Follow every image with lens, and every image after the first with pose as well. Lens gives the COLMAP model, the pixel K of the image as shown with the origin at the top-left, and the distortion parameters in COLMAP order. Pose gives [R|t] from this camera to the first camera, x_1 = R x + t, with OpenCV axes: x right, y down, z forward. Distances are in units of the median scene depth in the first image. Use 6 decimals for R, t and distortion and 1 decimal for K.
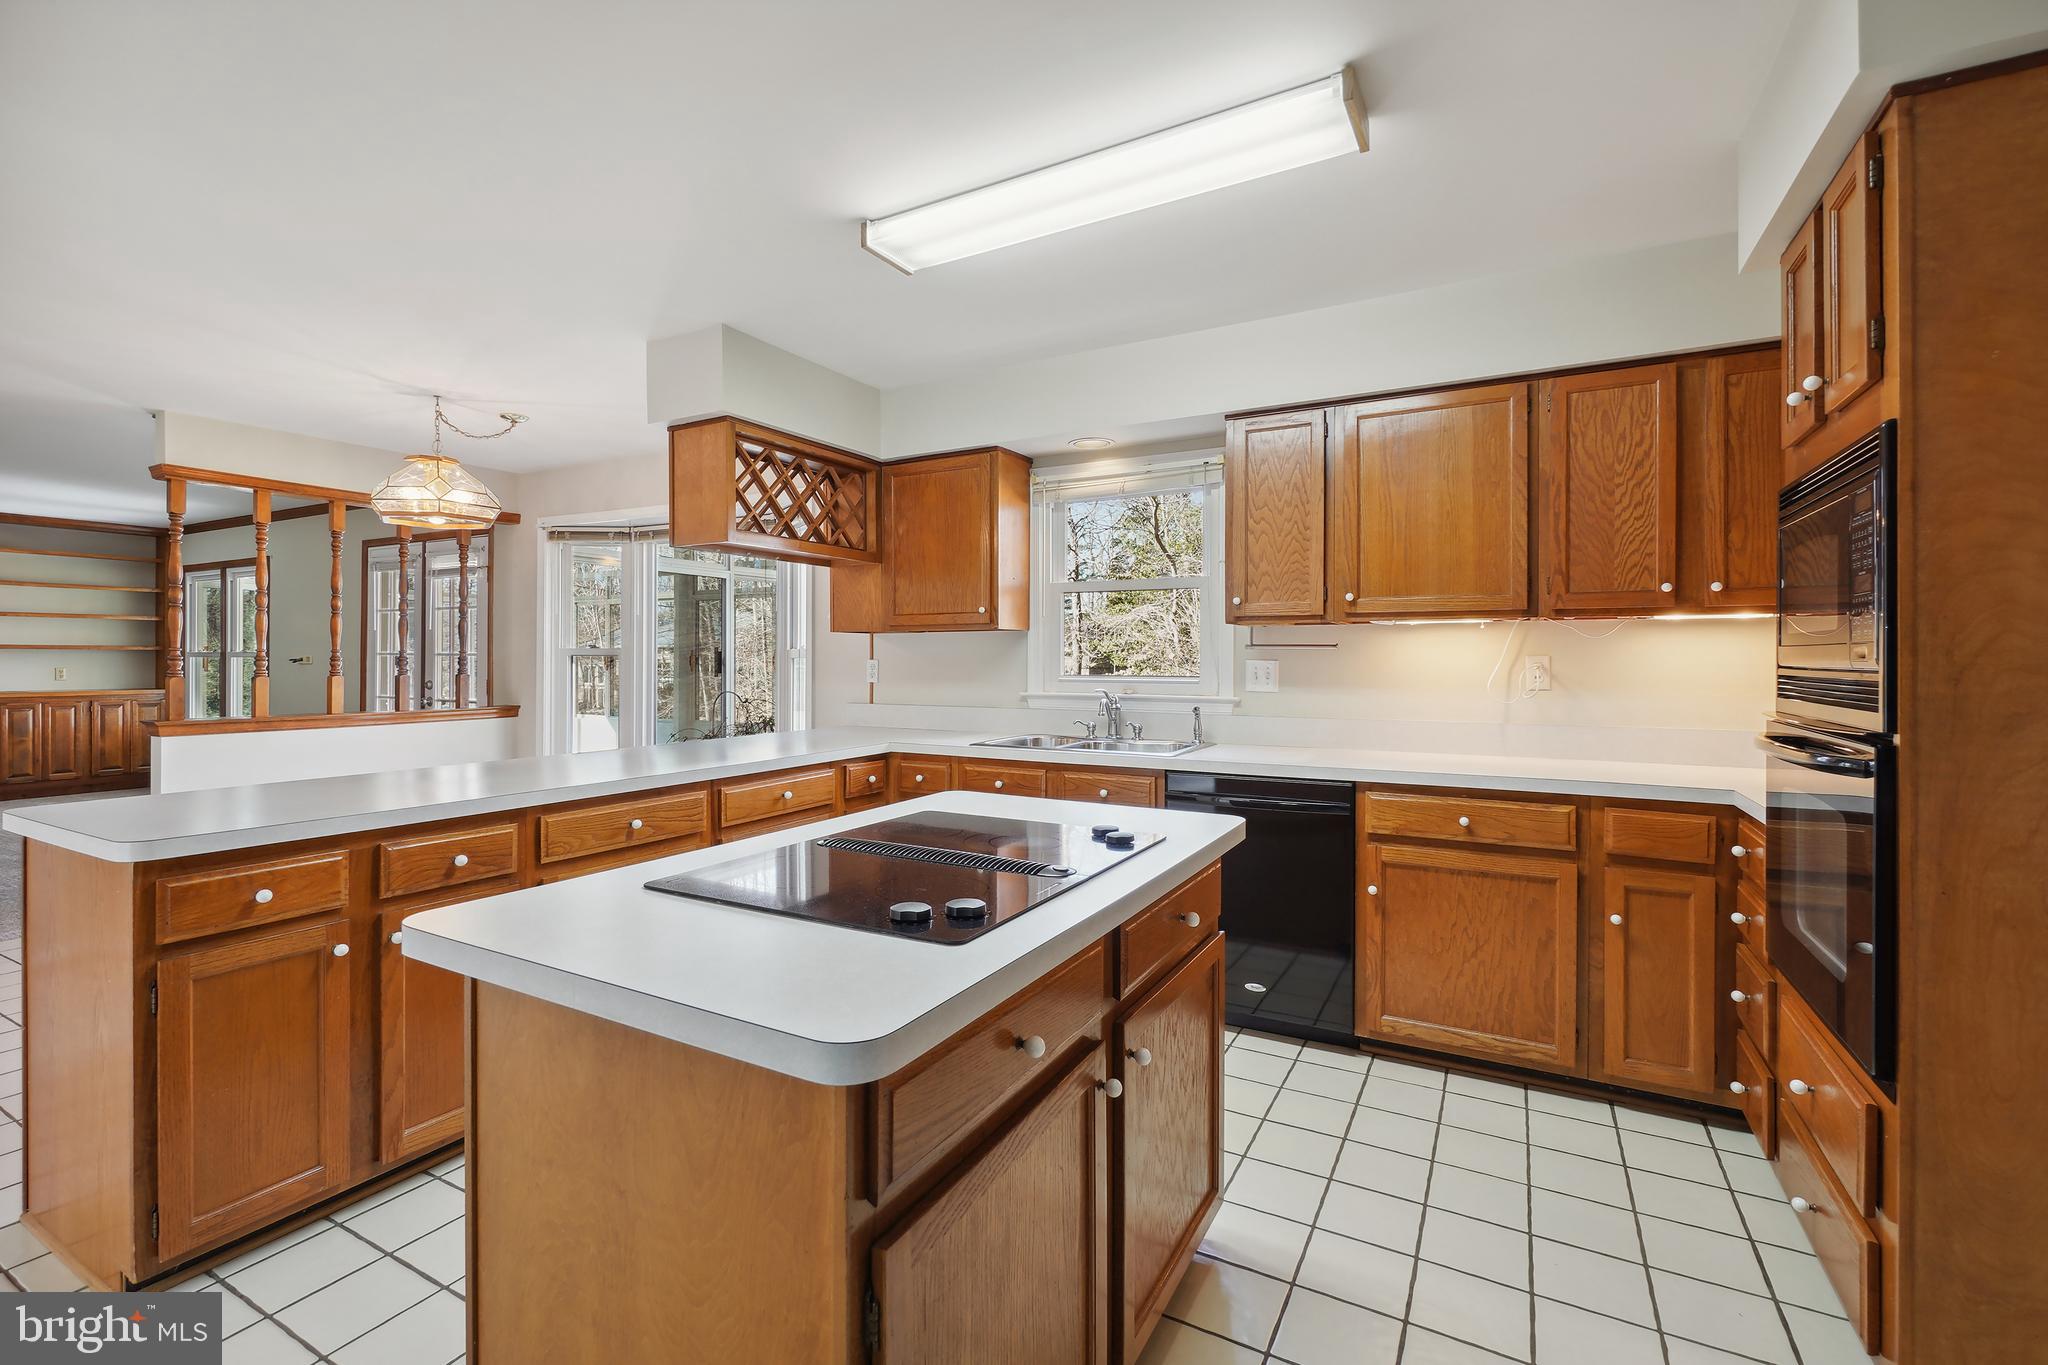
lens RADIAL K [[893.7, 0, 1033.6], [0, 893.7, 654.7], [0, 0, 1]] dist [0.000549, -0.003882]
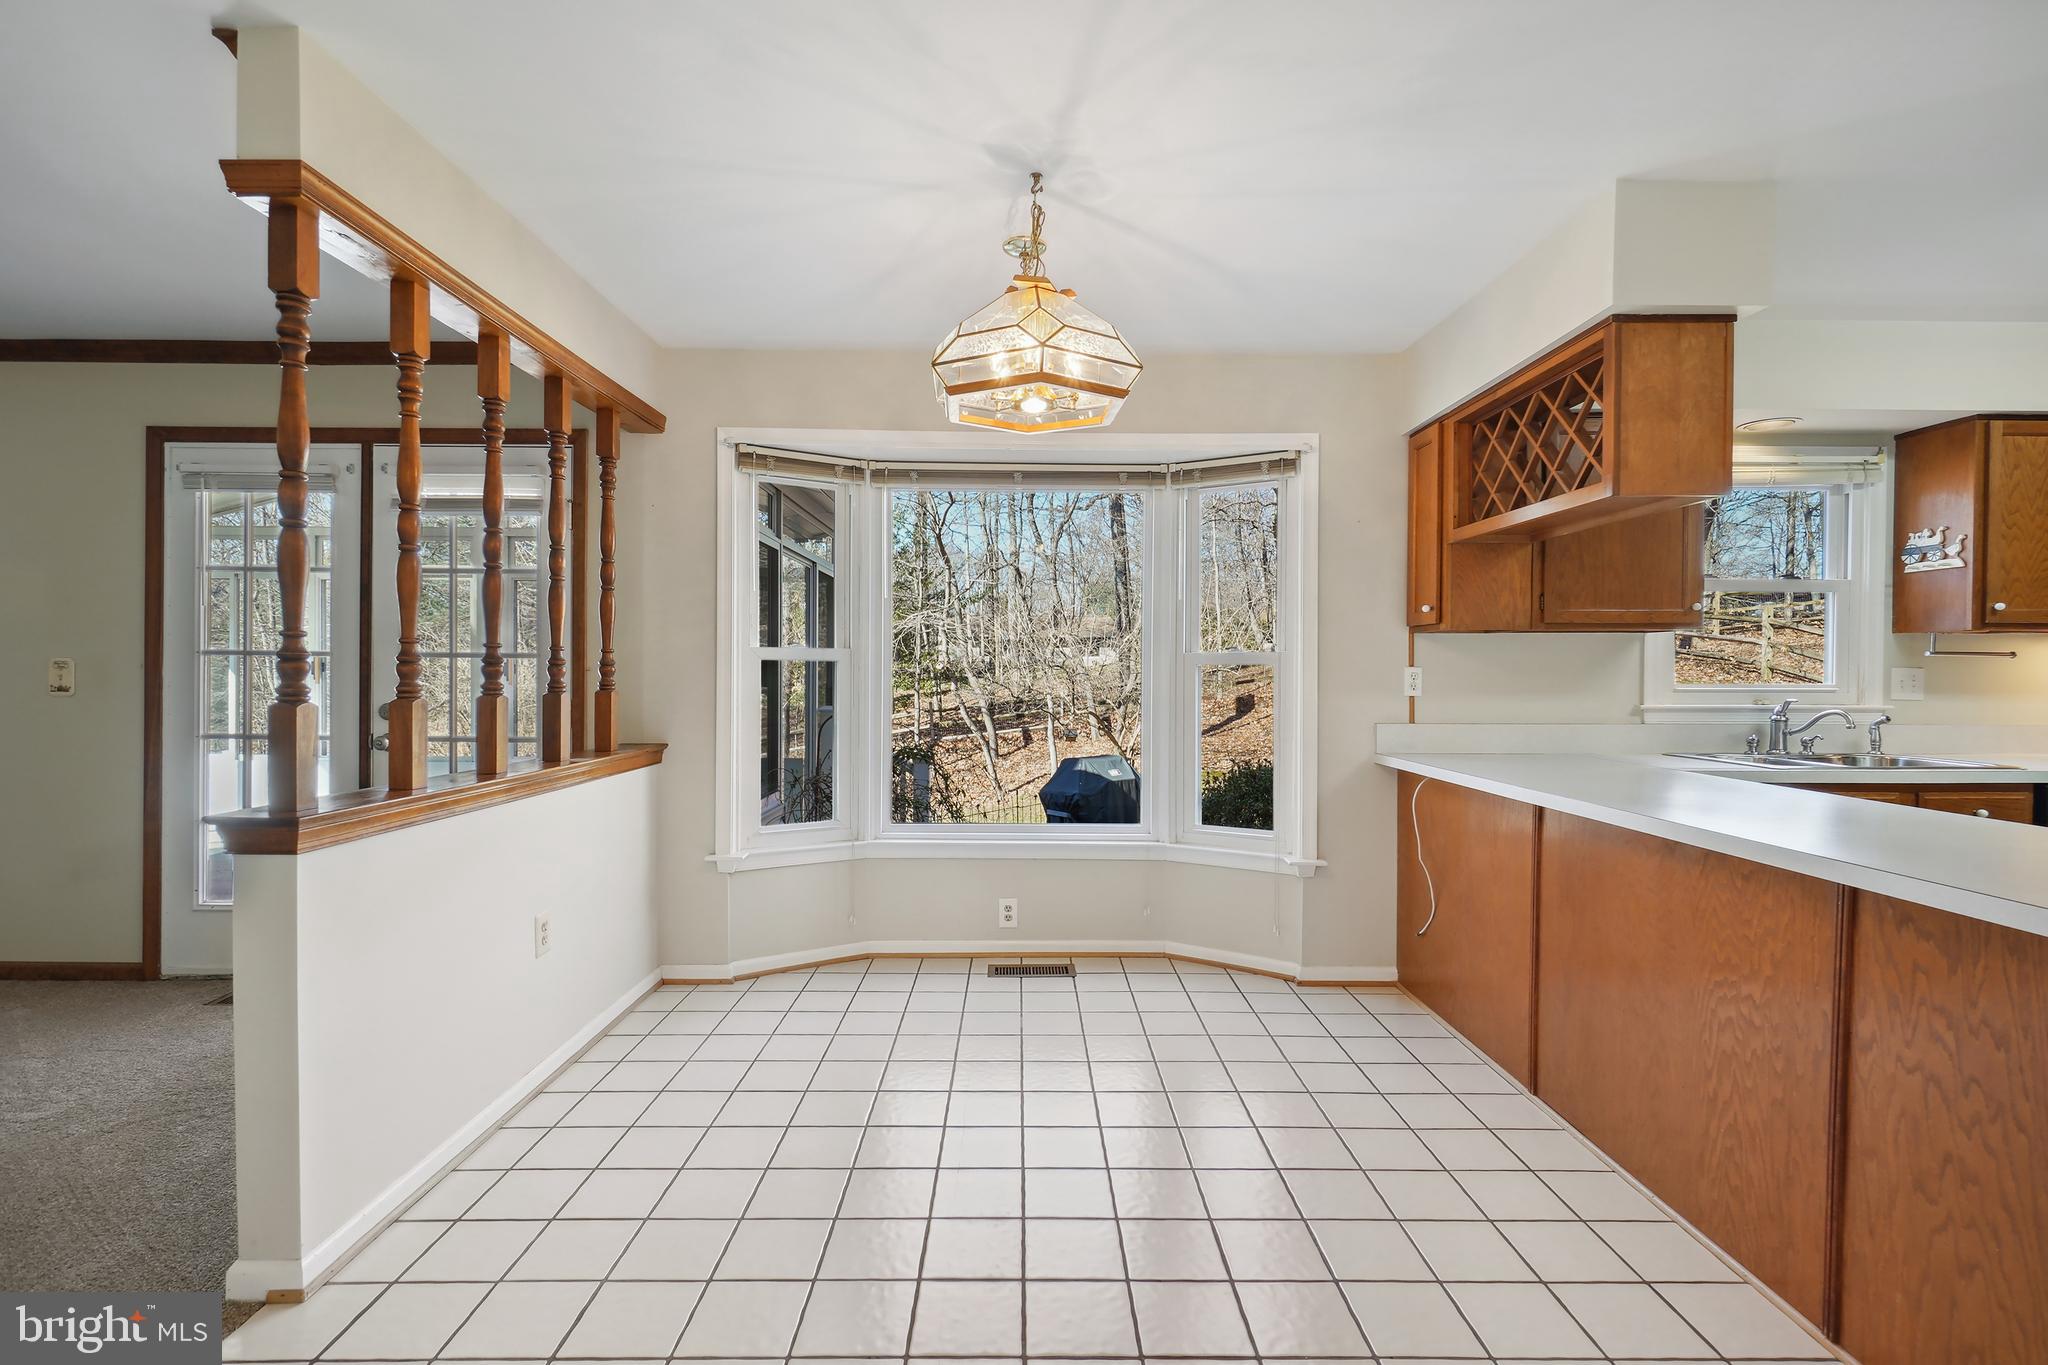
lens RADIAL K [[914.5, 0, 1024.0], [0, 914.5, 682.5], [0, 0, 1]] dist [-0.001398, -0.000829]
pose [[0.873663, -0.001970, 0.486528, -0.847068], [-0.004308, 0.999921, 0.011786, 0.011284], [-0.486513, -0.012393, 0.873585, 0.461394]]
